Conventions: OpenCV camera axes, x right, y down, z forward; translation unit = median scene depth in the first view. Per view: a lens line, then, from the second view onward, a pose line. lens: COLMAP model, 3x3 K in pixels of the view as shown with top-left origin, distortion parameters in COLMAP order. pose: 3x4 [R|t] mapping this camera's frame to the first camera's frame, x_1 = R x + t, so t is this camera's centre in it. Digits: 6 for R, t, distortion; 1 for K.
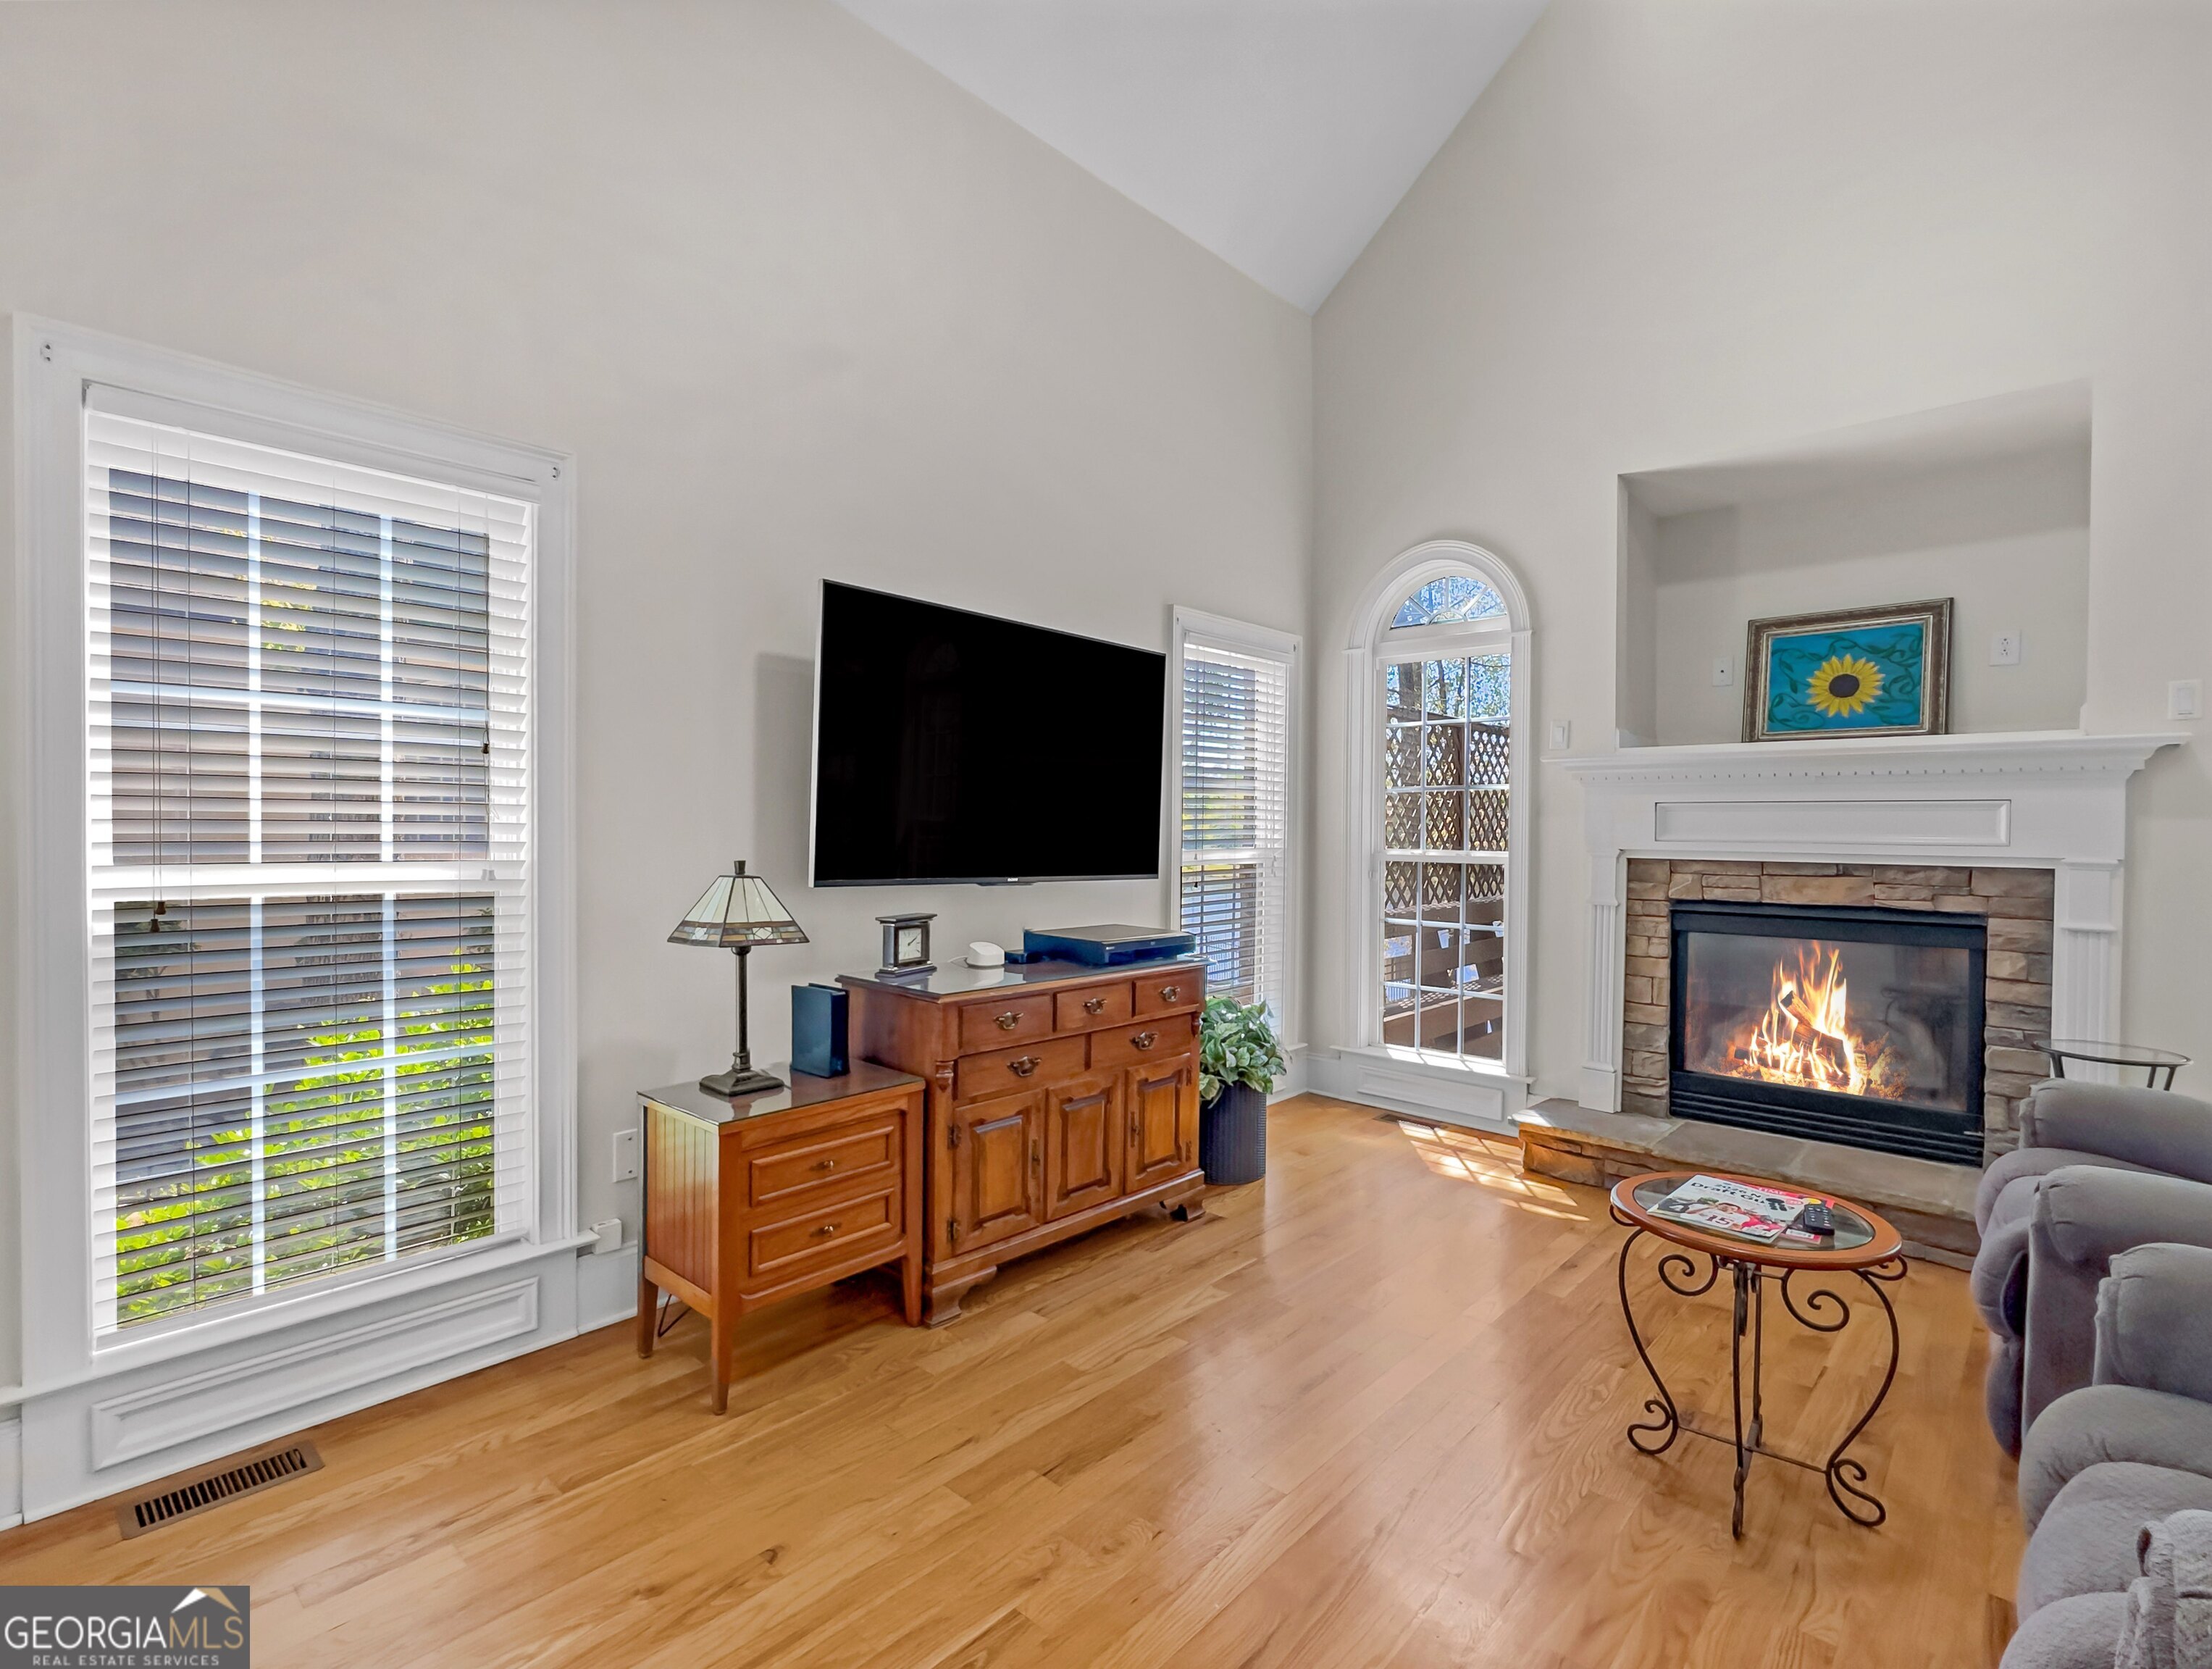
lens RADIAL K [[1052.2, 0, 1108.8], [0, 1052.2, 830.6], [0, 0, 1]] dist [-0.001067, 0.000487]
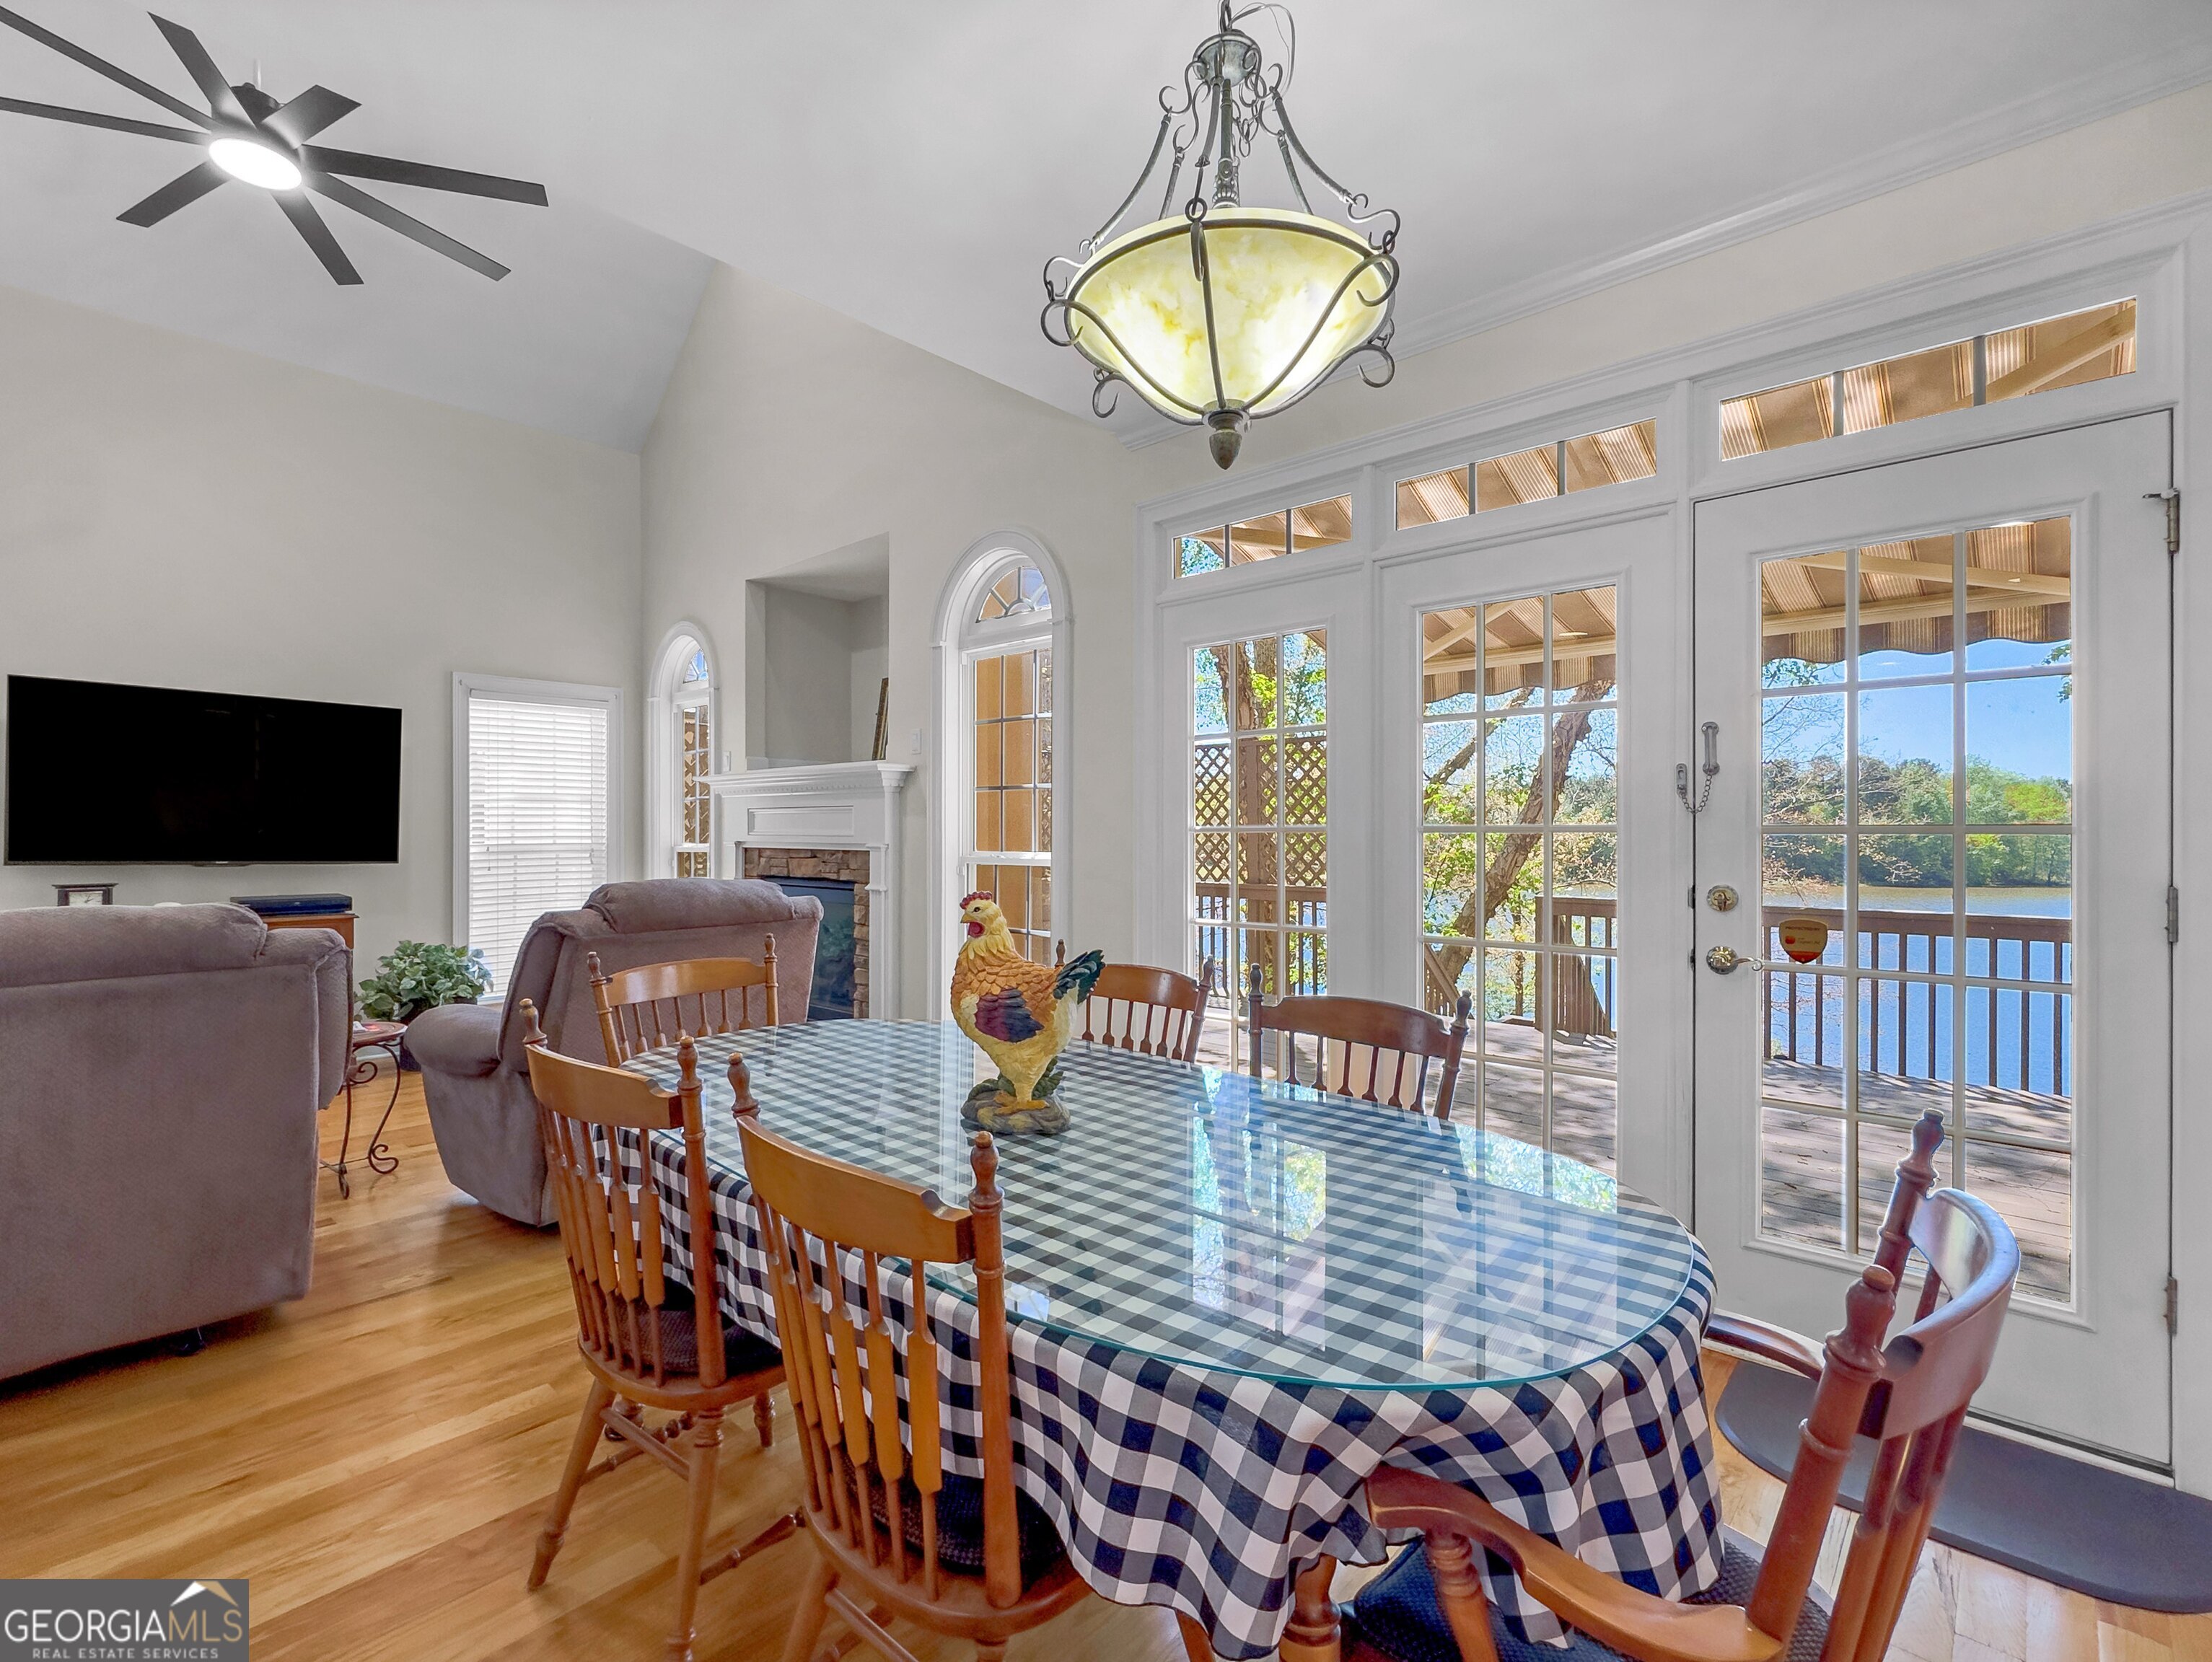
lens RADIAL K [[972.1, 0, 1106.8], [0, 972.1, 834.1], [0, 0, 1]] dist [0.002538, 0.000079]
pose [[0.999927, -0.004209, 0.011331, 1.146189], [0.004229, 0.999990, -0.001754, 0.014861], [-0.011324, 0.001802, 0.999934, -0.401284]]
